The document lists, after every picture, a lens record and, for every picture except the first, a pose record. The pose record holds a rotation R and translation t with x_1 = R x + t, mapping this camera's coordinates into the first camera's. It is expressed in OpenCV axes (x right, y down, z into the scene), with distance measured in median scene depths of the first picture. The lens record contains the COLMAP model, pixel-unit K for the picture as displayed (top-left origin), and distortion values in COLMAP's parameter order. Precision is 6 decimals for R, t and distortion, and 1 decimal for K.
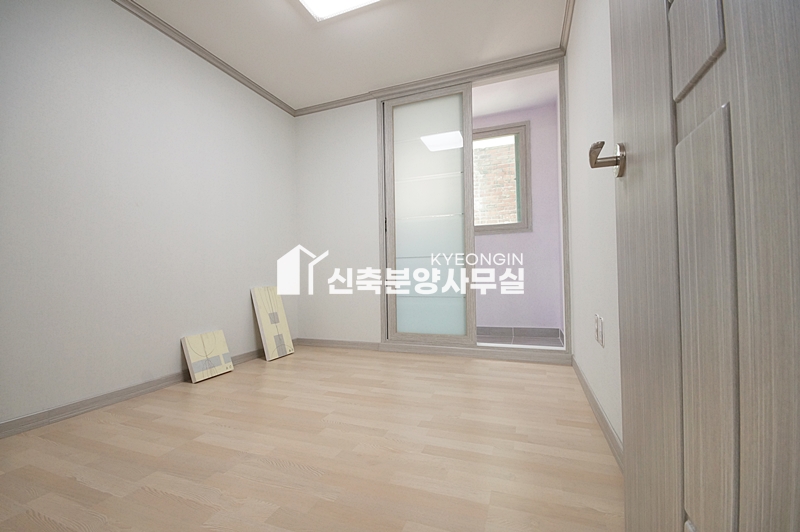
lens RADIAL K [[347.7, 0, 394.6], [0, 347.7, 262.4], [0, 0, 1]] dist [0.000147, 0.000002]
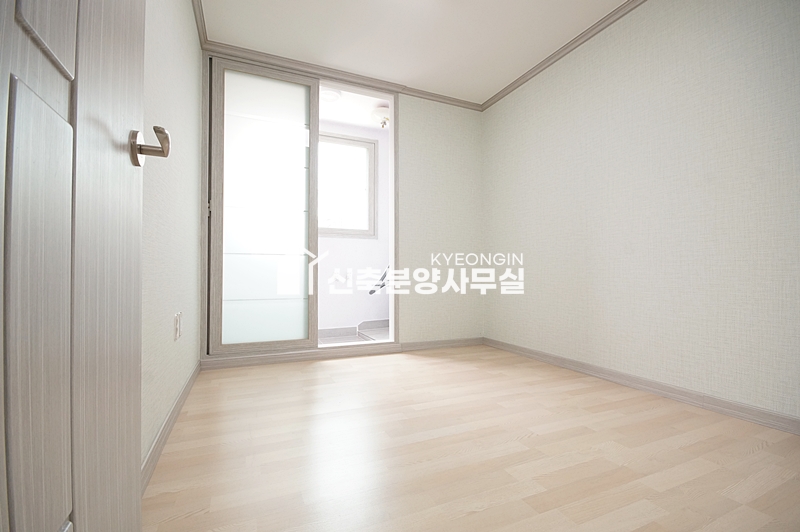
lens RADIAL K [[347.7, 0, 397.2], [0, 347.7, 274.3], [0, 0, 1]] dist [0.000147, 0.000002]
pose [[0.711209, 0.016788, 0.702780, -0.301704], [-0.034415, 0.999348, 0.010955, 0.010486], [-0.702137, -0.031978, 0.711323, 0.132812]]
